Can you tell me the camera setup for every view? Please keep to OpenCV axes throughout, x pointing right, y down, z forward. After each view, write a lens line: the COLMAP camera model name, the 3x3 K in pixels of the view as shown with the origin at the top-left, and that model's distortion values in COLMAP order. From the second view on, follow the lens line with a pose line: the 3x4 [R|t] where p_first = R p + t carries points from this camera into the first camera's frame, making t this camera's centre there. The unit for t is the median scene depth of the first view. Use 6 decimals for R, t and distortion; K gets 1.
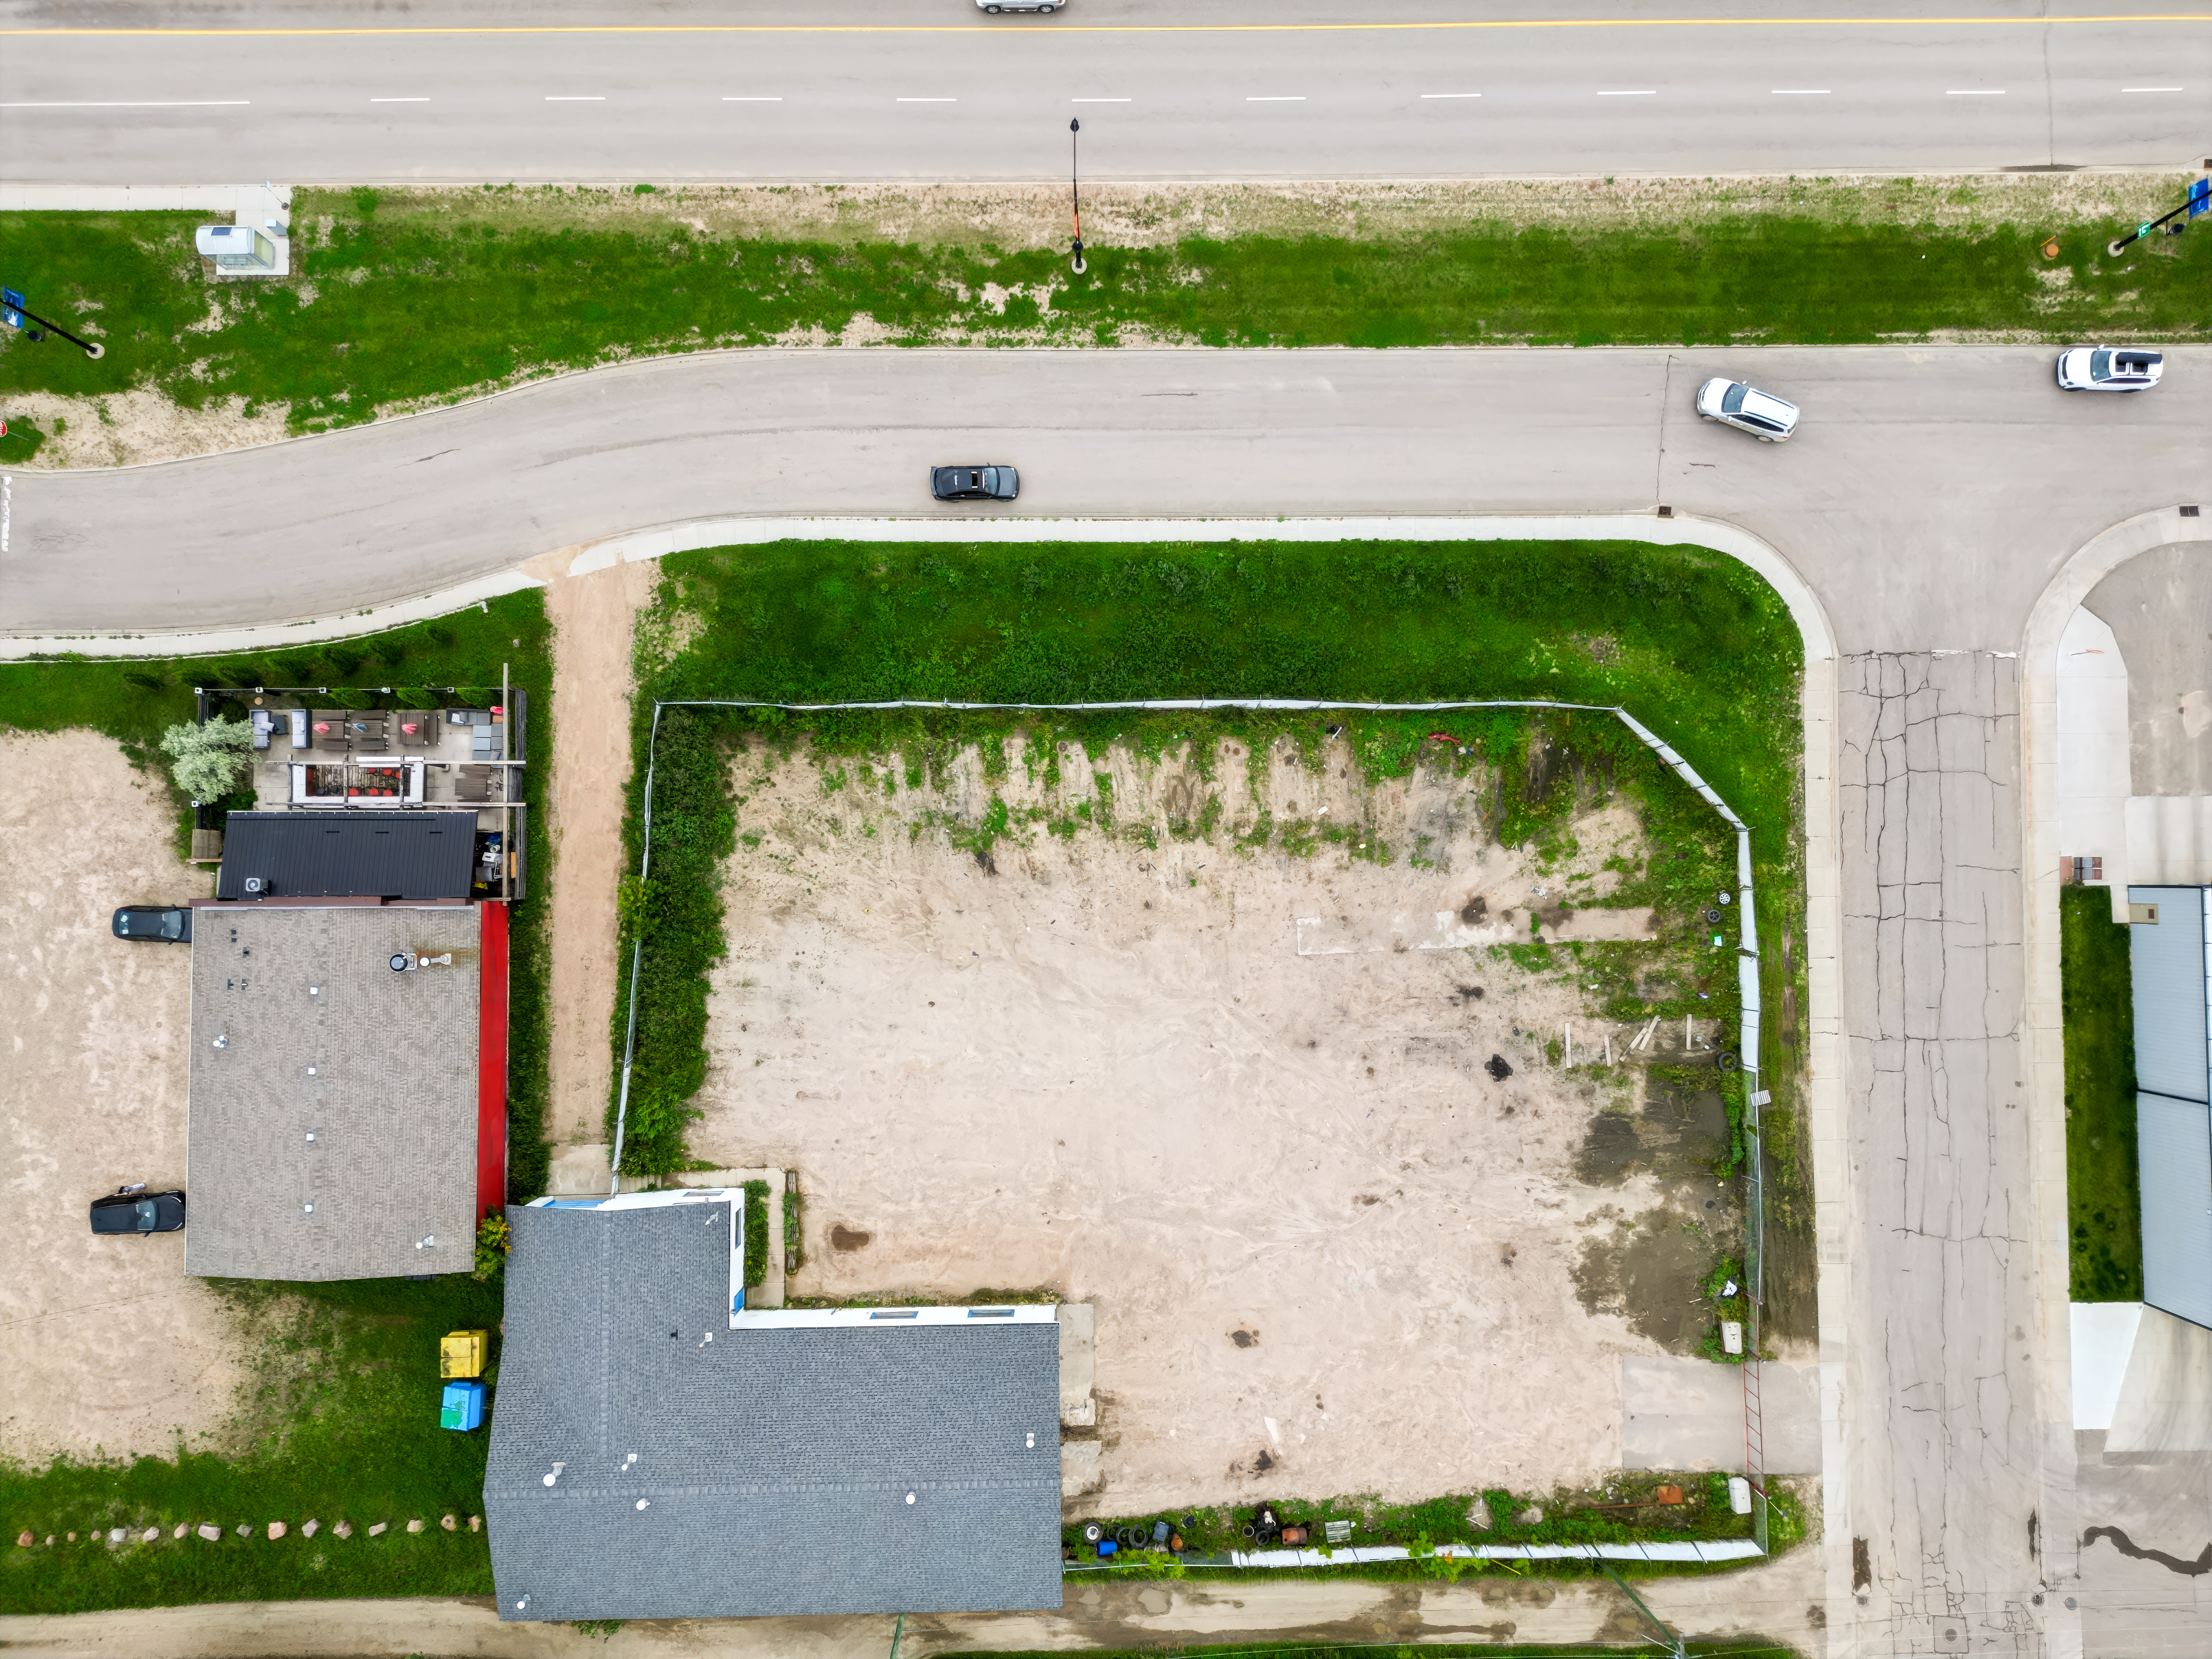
lens RADIAL K [[1550.8, 0, 1106.3], [0, 1550.8, 808.5], [0, 0, 1]] dist [0.065321, -0.061243]
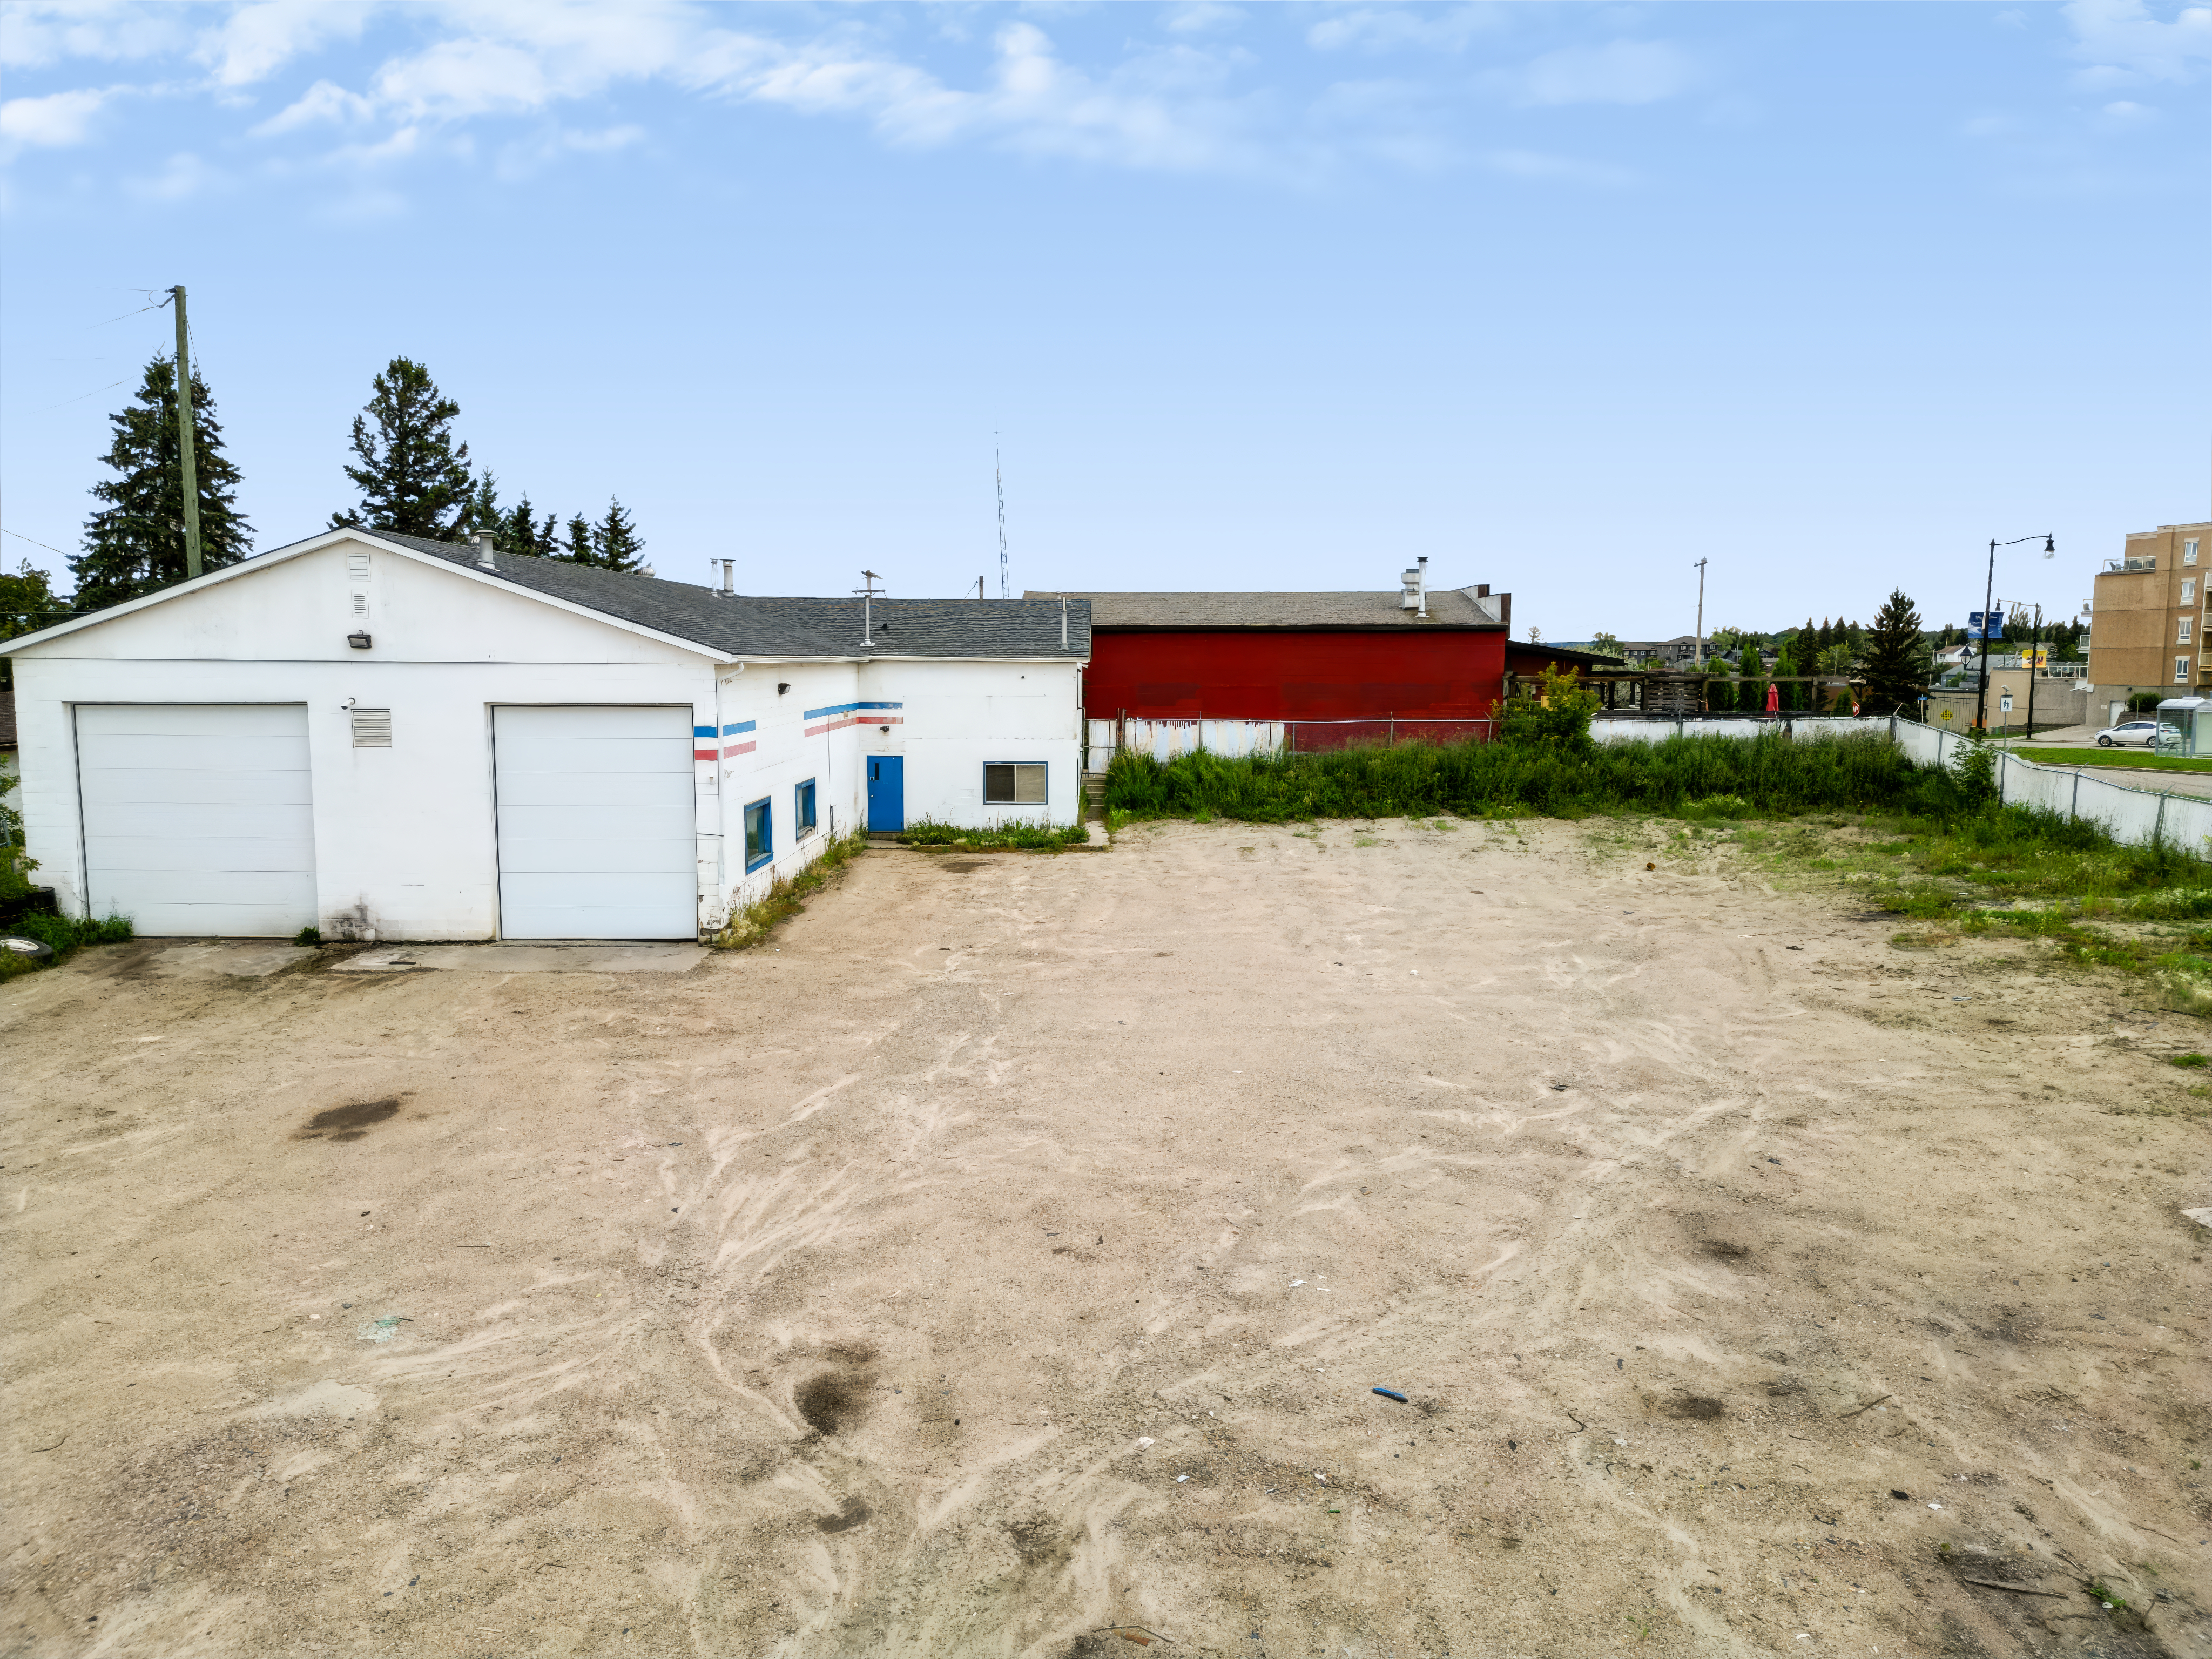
lens RADIAL K [[1550.8, 0, 1101.1], [0, 1550.8, 825.2], [0, 0, 1]] dist [0.065321, -0.061243]
pose [[-0.014025, 0.097508, -0.995136, 0.310808], [-0.999222, 0.035335, 0.017545, 0.219744], [0.036874, 0.994607, 0.096936, 0.927839]]
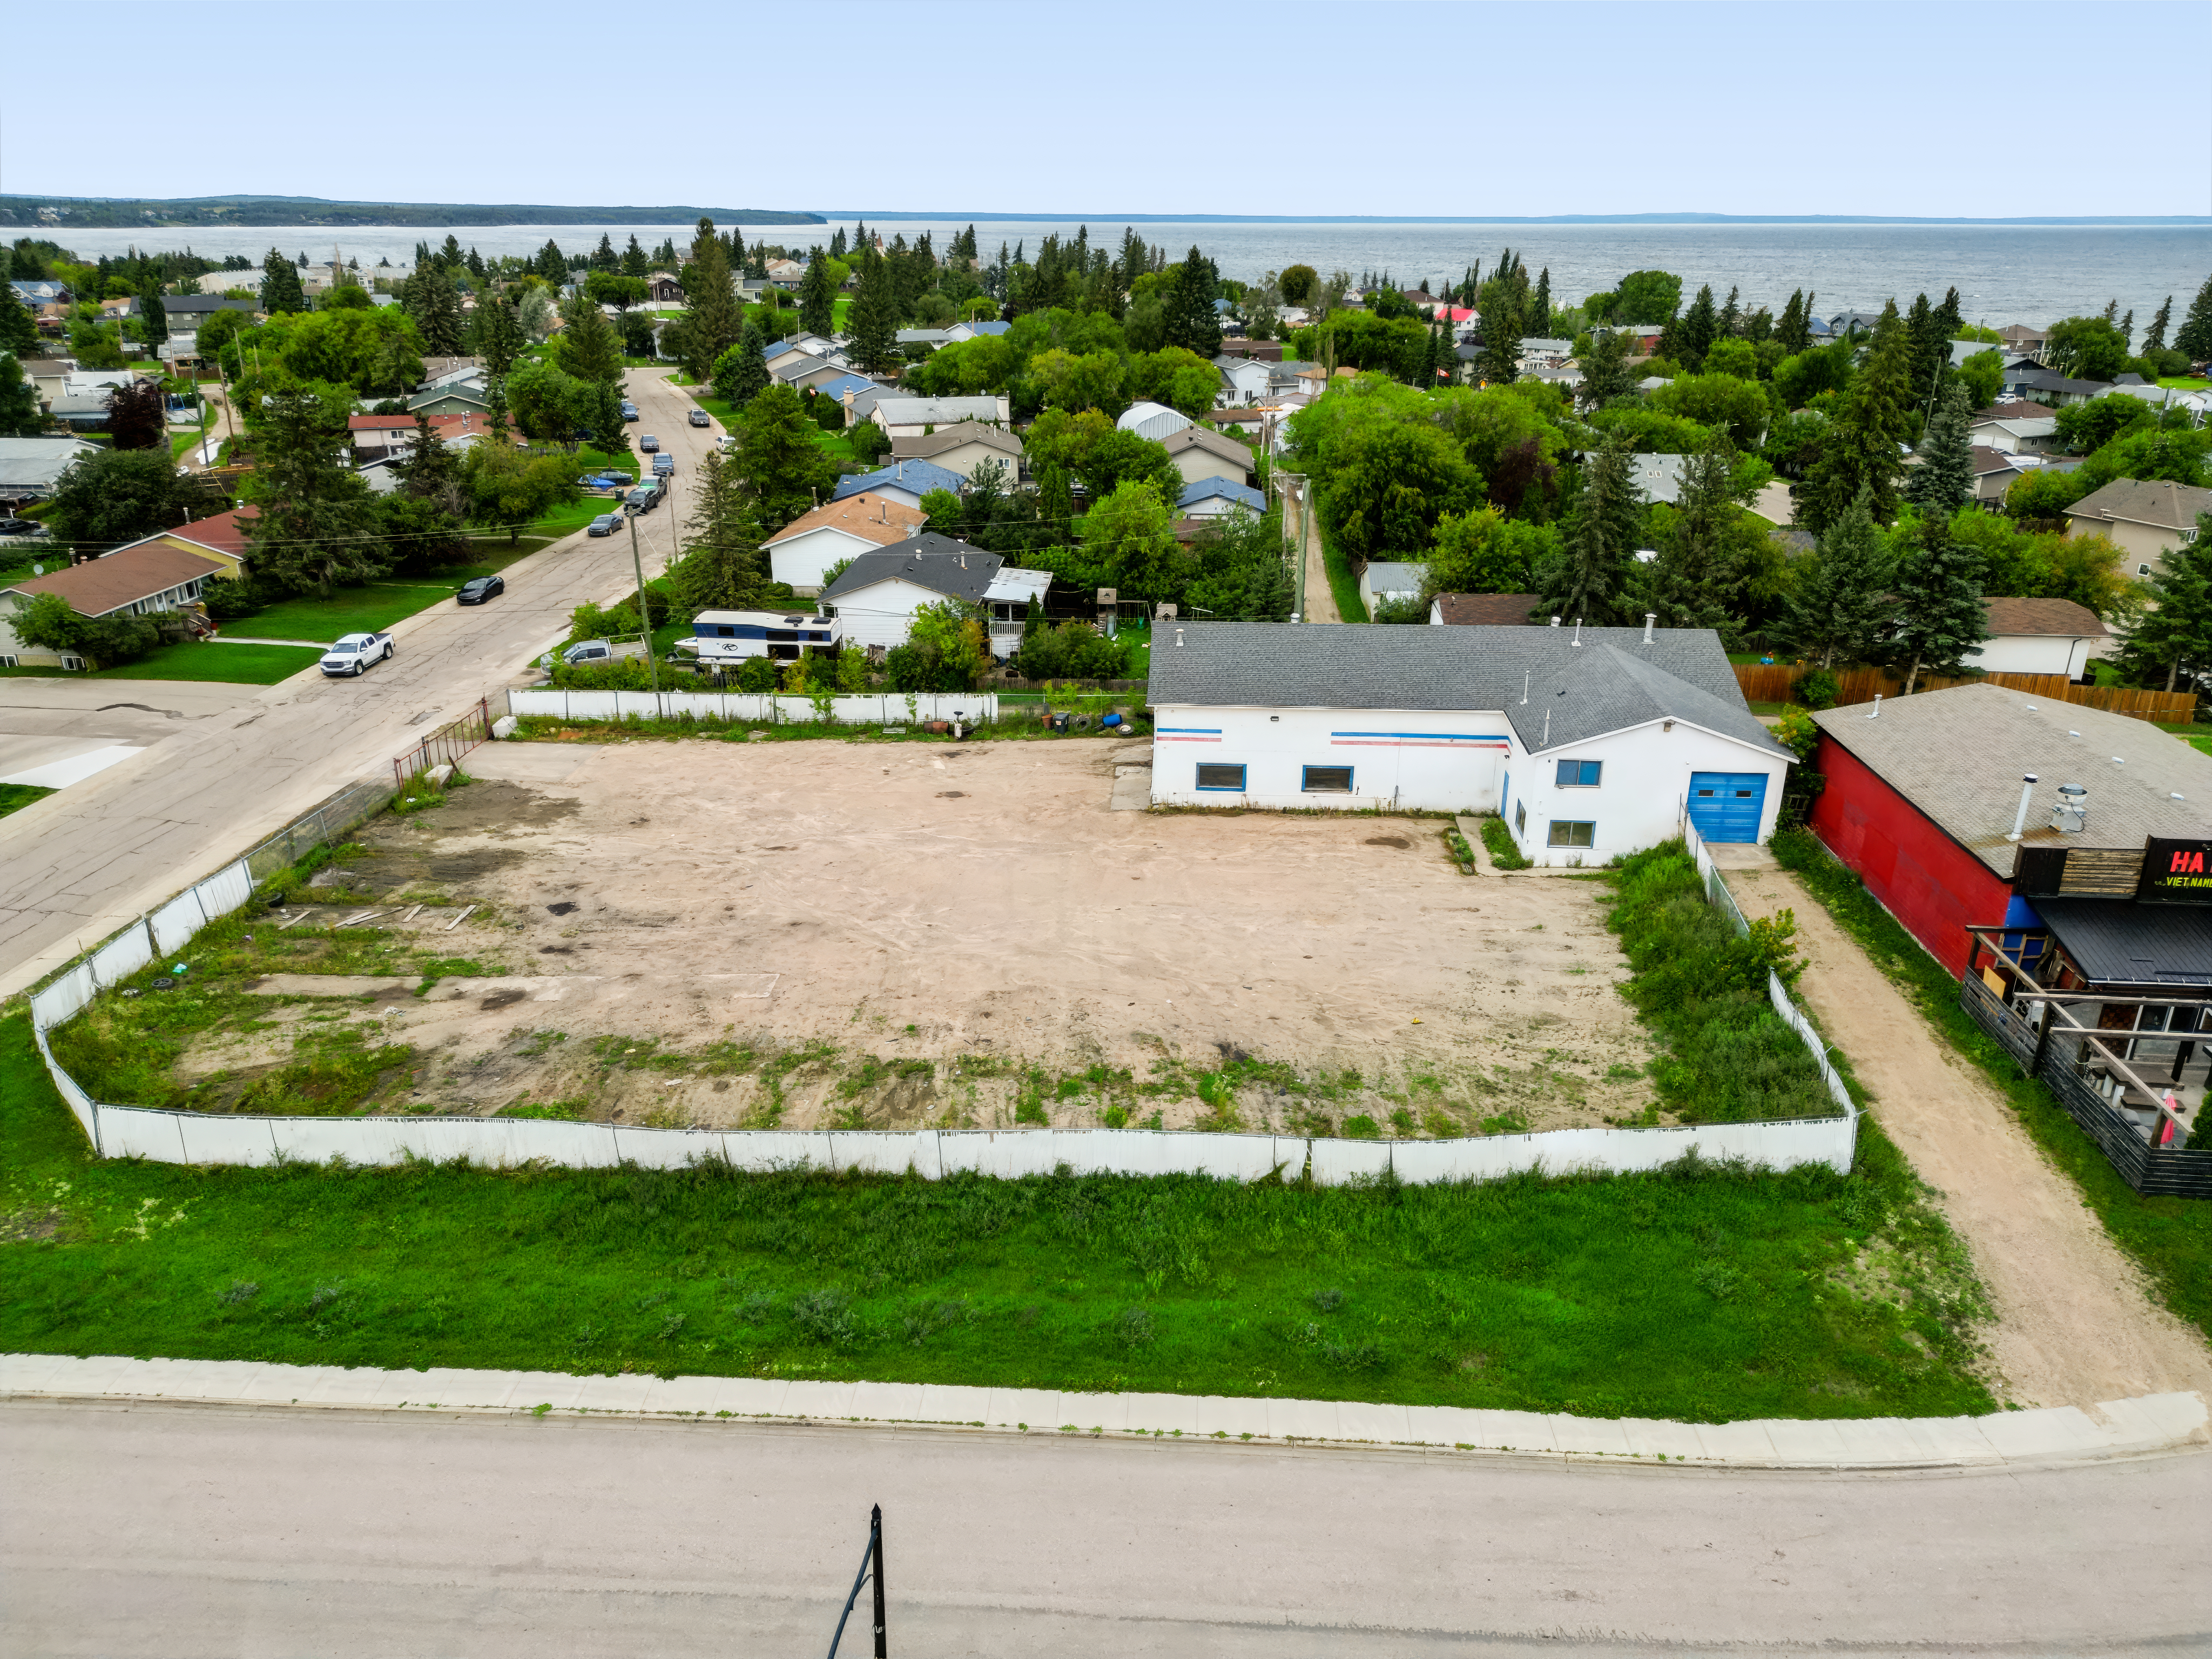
lens RADIAL K [[1550.8, 0, 1104.2], [0, 1550.8, 832.0], [0, 0, 1]] dist [0.065321, -0.061243]
pose [[-0.997138, -0.041347, 0.063290, -0.061652], [0.073350, -0.326453, 0.942363, -0.528219], [-0.018302, 0.944309, 0.328551, 0.707285]]
